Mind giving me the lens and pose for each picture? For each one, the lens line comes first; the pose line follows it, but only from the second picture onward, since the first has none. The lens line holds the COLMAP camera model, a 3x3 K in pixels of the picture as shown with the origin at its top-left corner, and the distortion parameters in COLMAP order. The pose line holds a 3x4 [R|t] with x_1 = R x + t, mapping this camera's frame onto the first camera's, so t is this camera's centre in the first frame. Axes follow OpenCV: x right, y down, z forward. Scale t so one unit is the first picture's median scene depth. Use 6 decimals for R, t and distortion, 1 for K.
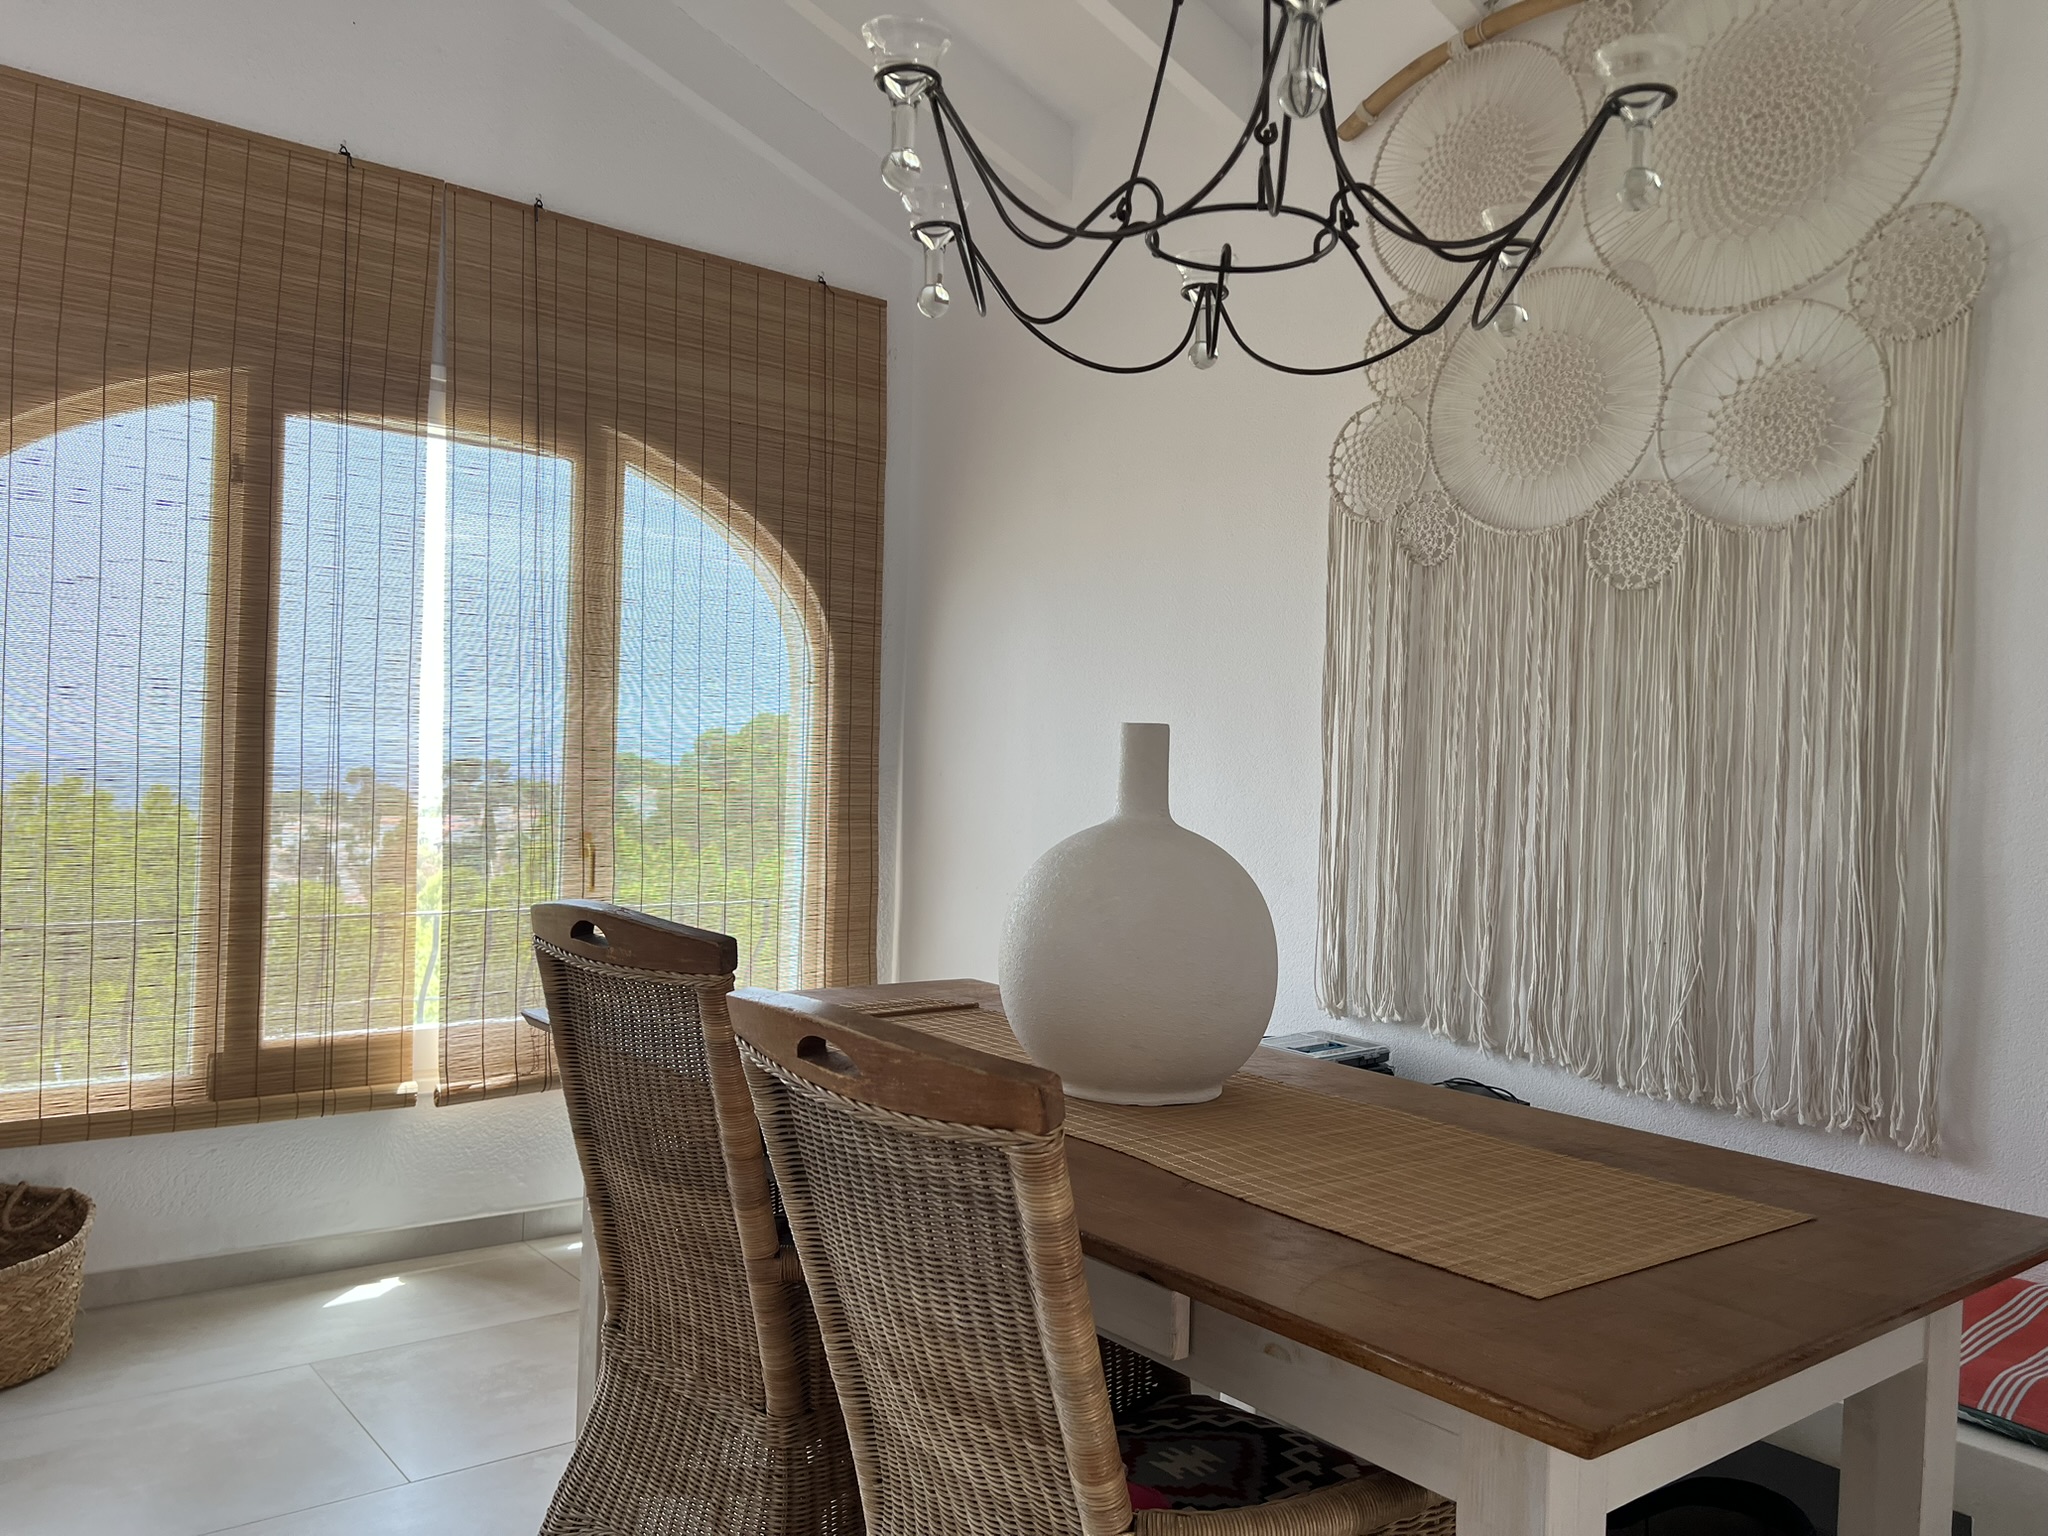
lens RADIAL K [[1535.5, 0, 1012.3], [0, 1535.5, 748.5], [0, 0, 1]] dist [0.041950, -0.044468]
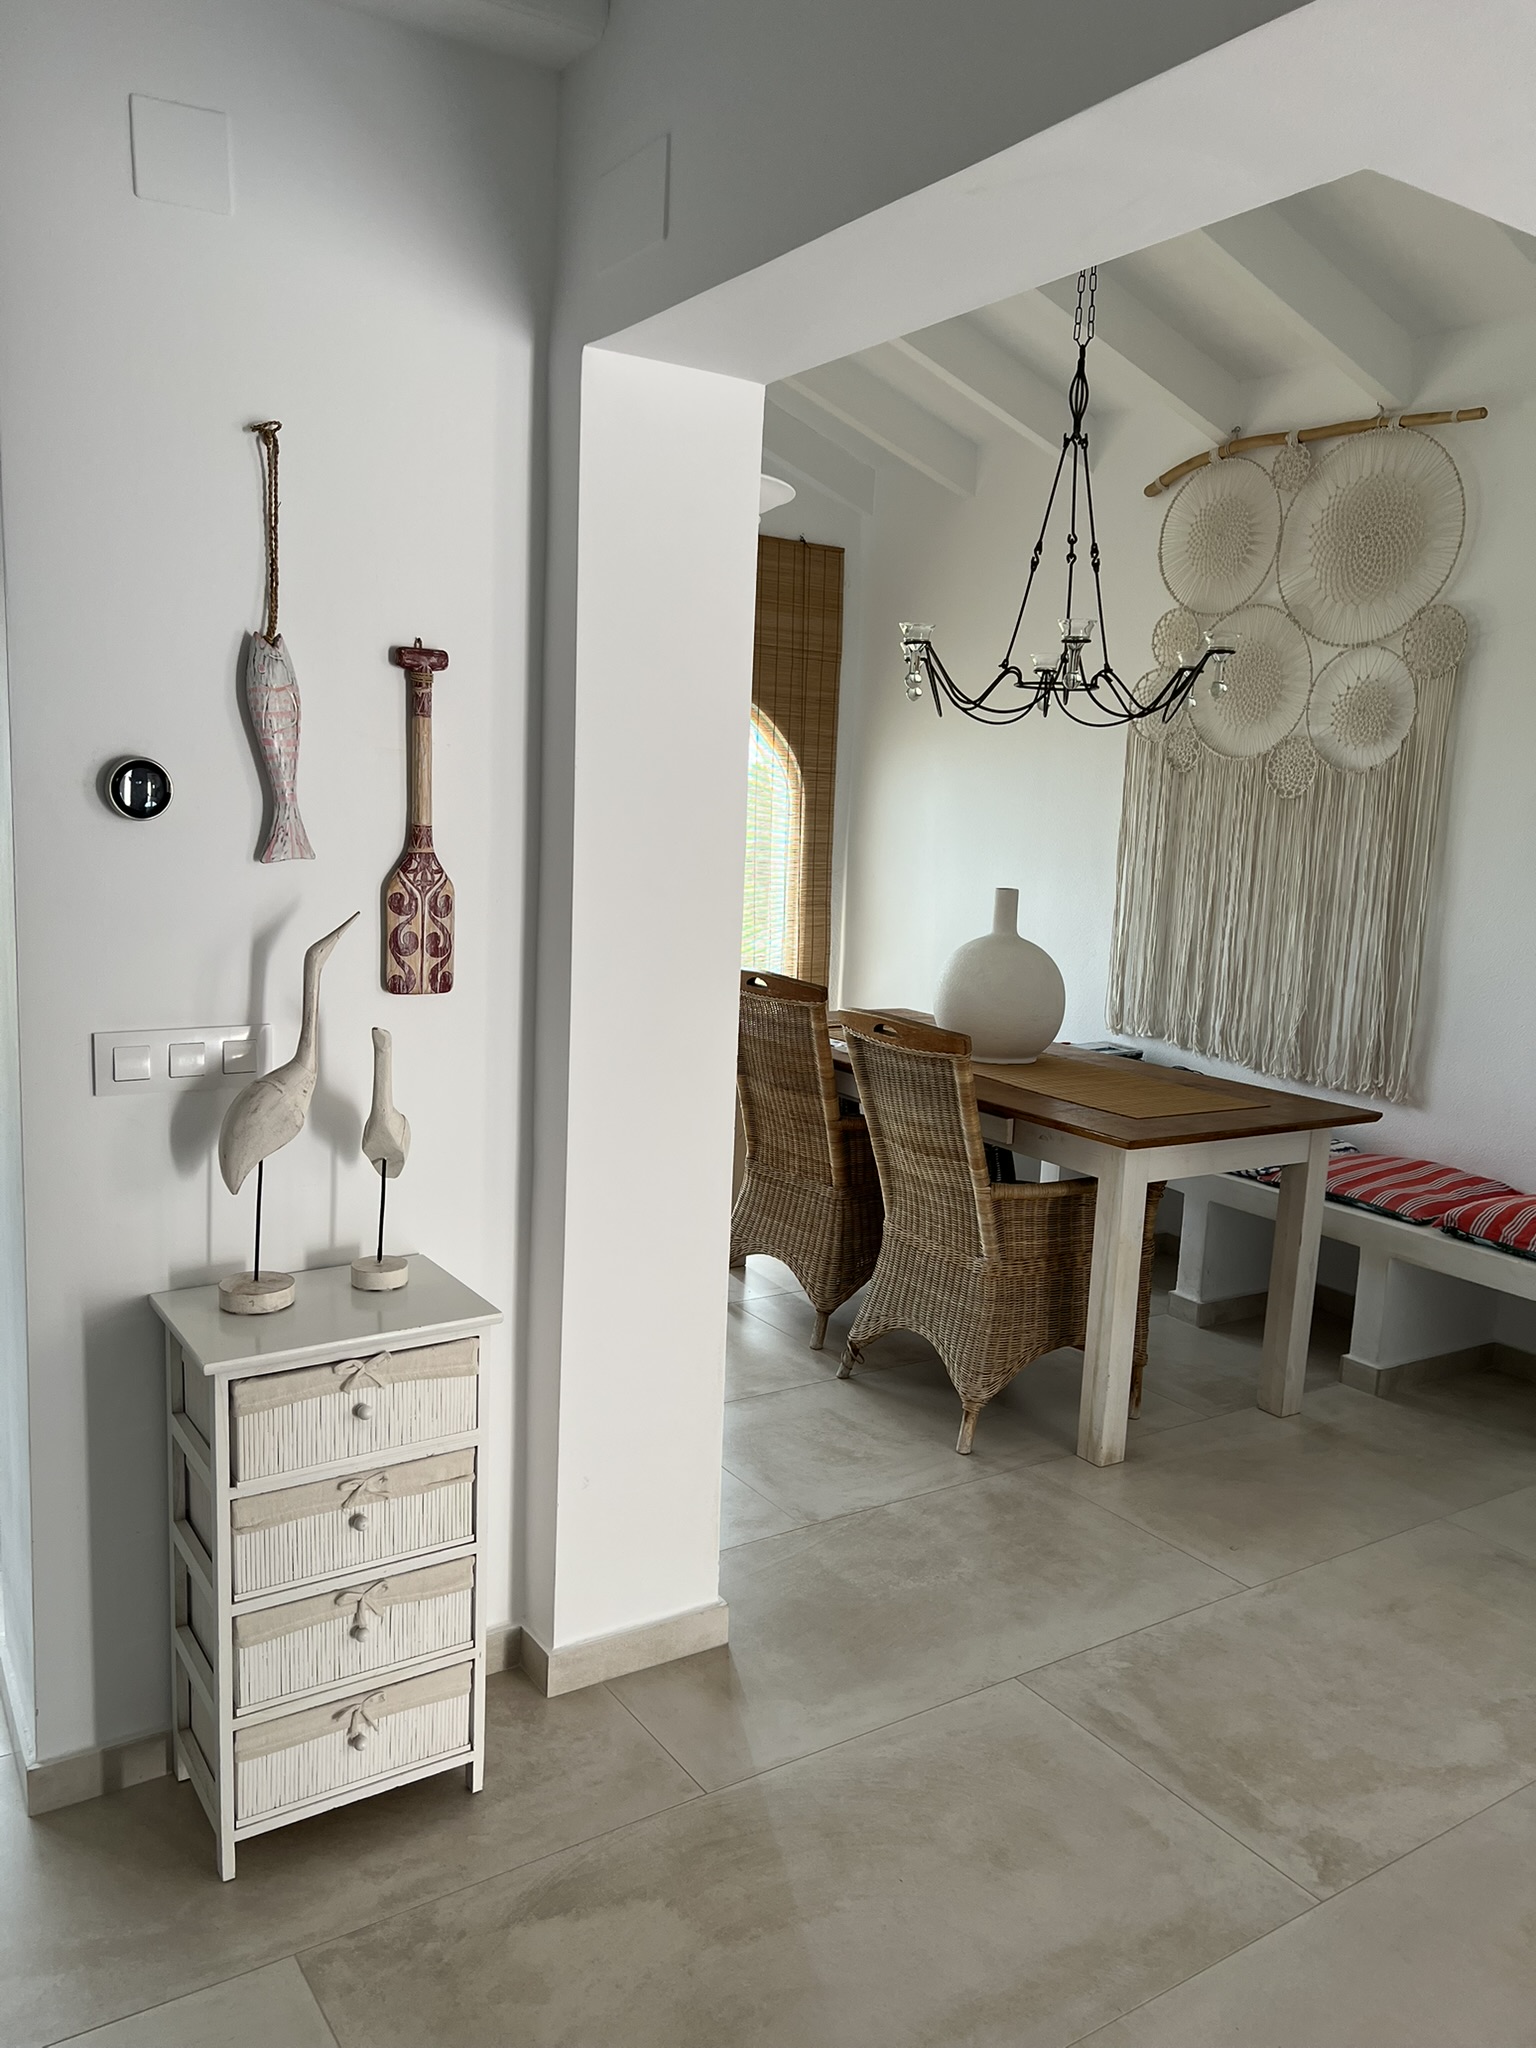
lens RADIAL K [[1535.5, 0, 749.6], [0, 1535.5, 1037.6], [0, 0, 1]] dist [0.041950, -0.044468]
pose [[0.996273, 0.021833, -0.083444, -0.065922], [-0.007981, 0.986616, 0.162864, -0.119750], [0.085883, -0.161591, 0.983114, -0.882794]]
